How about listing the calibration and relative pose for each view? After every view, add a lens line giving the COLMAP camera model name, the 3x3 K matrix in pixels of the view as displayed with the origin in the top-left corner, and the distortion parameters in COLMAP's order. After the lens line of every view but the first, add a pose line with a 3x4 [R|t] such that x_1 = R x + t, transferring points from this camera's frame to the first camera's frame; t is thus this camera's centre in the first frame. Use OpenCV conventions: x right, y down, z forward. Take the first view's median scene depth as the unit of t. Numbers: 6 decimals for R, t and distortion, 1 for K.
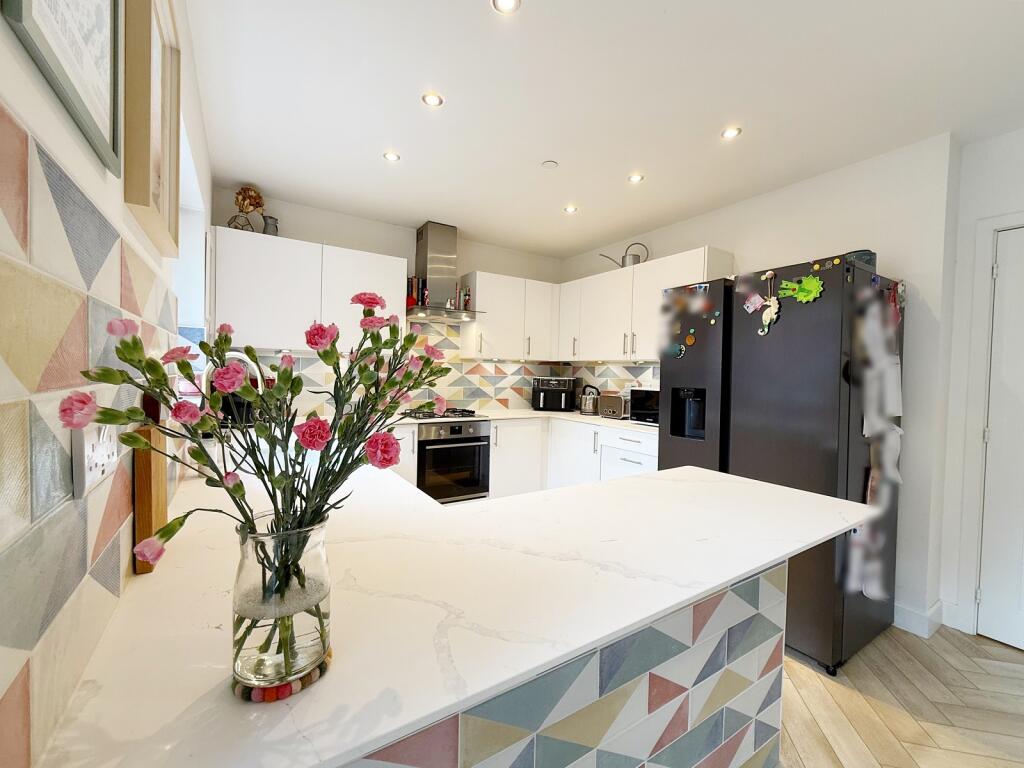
lens RADIAL K [[423.9, 0, 513.8], [0, 423.9, 382.9], [0, 0, 1]] dist [0.001335, 0.000293]
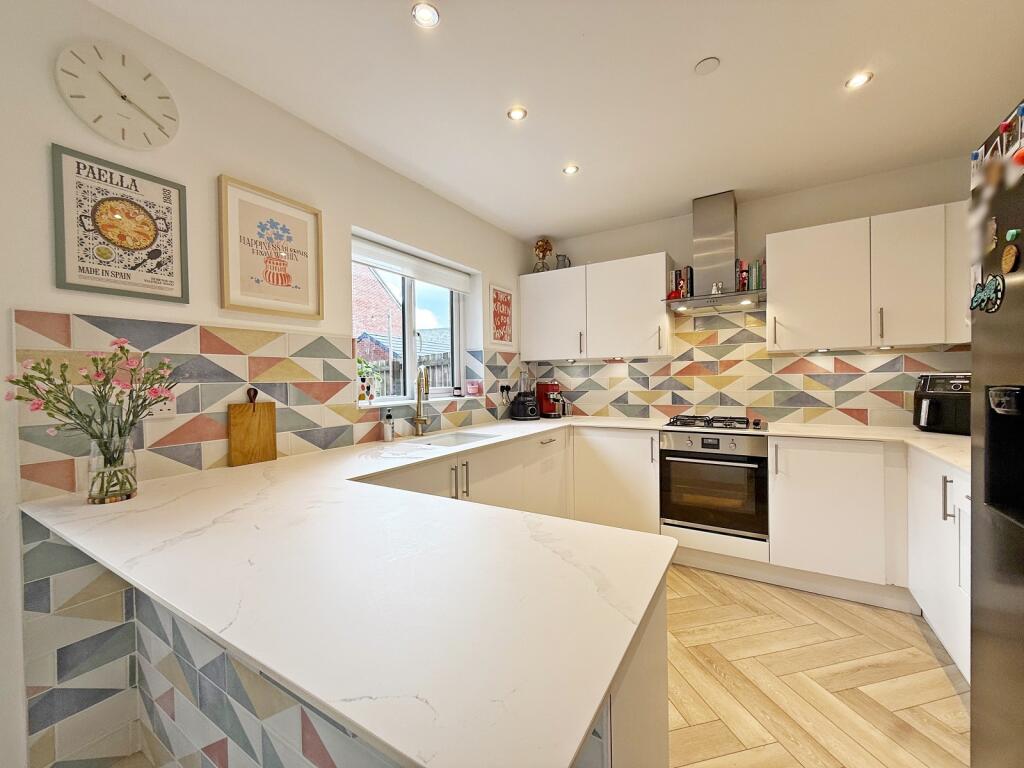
lens RADIAL K [[407.0, 0, 513.5], [0, 407.0, 382.7], [0, 0, 1]] dist [-0.000617, -0.000268]
pose [[0.427811, -0.021534, -0.903612, 0.400098], [0.004462, 0.999754, -0.021713, 0.010926], [0.903857, 0.005257, 0.427802, 0.322702]]
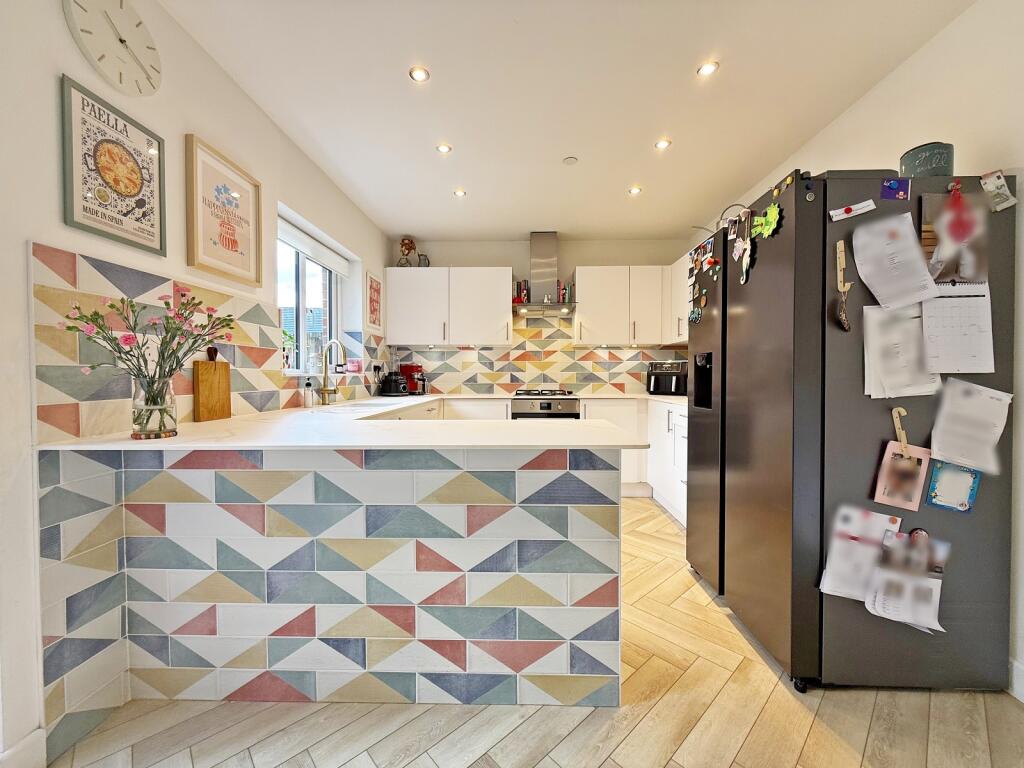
lens RADIAL K [[407.0, 0, 513.5], [0, 407.0, 382.7], [0, 0, 1]] dist [-0.000617, -0.000268]
pose [[0.825567, -0.013846, -0.564135, 0.413876], [0.006497, 0.999866, -0.015032, 0.062169], [0.564267, 0.008745, 0.825546, 0.028217]]
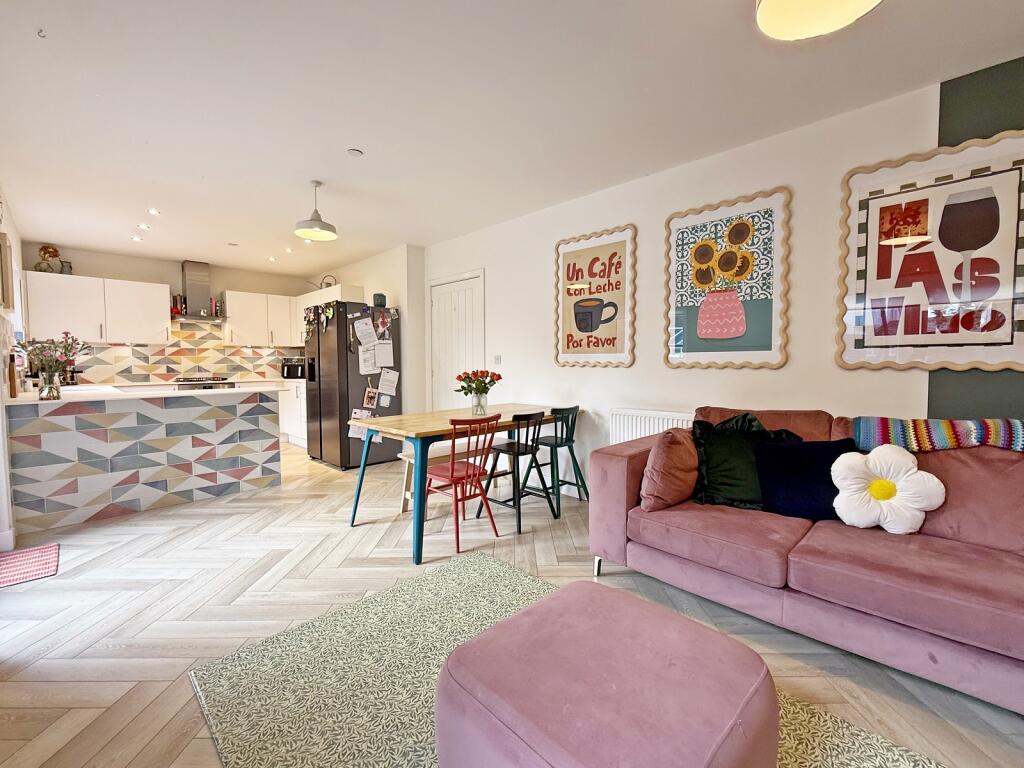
lens RADIAL K [[438.0, 0, 512.0], [0, 438.0, 384.0], [0, 0, 1]] dist [0.000557, 0.000302]
pose [[0.975756, -0.037429, 0.215638, 0.652715], [0.031197, 0.998993, 0.032234, 0.074116], [-0.216627, -0.024725, 0.975941, -0.934151]]
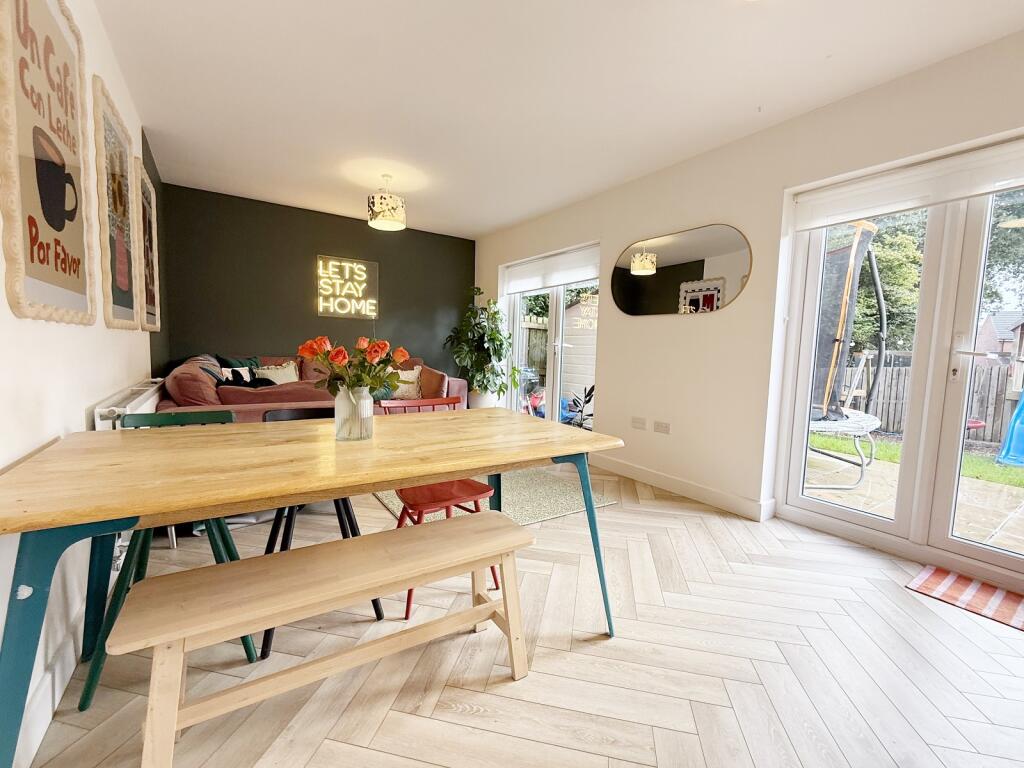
lens RADIAL K [[429.1, 0, 514.3], [0, 429.1, 382.1], [0, 0, 1]] dist [0.000078, -0.000034]
pose [[-0.998438, -0.051216, -0.022306, 0.646021], [-0.053282, 0.993061, 0.104838, 0.064525], [0.016782, 0.105863, -0.994239, 0.499562]]
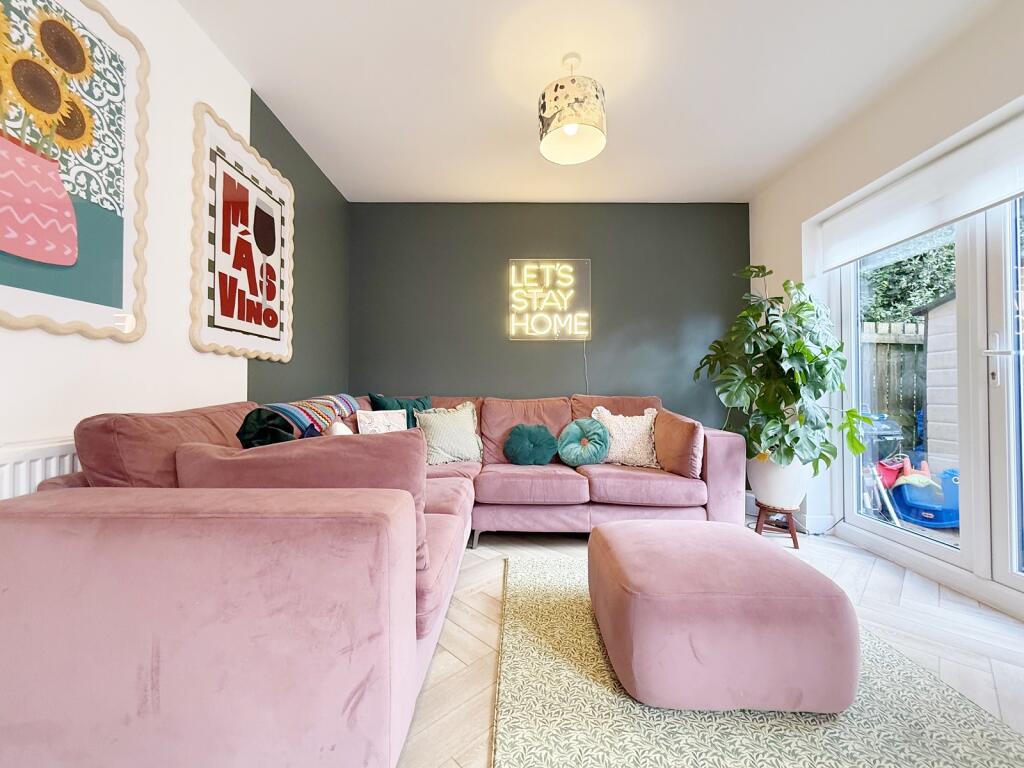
lens RADIAL K [[417.2, 0, 513.7], [0, 417.2, 383.0], [0, 0, 1]] dist [0.000905, -0.000233]
pose [[-0.840166, -0.013414, 0.542164, 0.718634], [-0.007148, 0.999881, 0.013661, 0.120466], [-0.542282, 0.007602, -0.840162, -0.115429]]
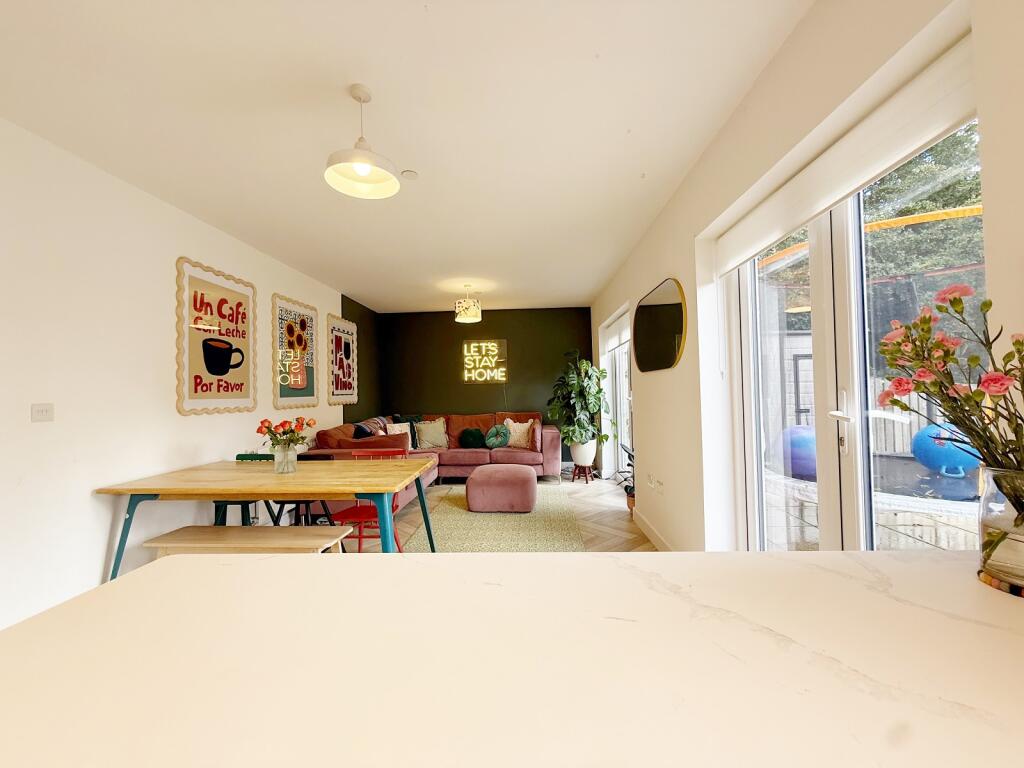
lens RADIAL K [[407.0, 0, 513.5], [0, 407.0, 382.7], [0, 0, 1]] dist [-0.000617, -0.000268]
pose [[-0.816458, 0.007185, 0.577360, 0.002016], [0.017804, 0.999760, 0.012736, 0.004169], [-0.577131, 0.020678, -0.816390, 0.443729]]
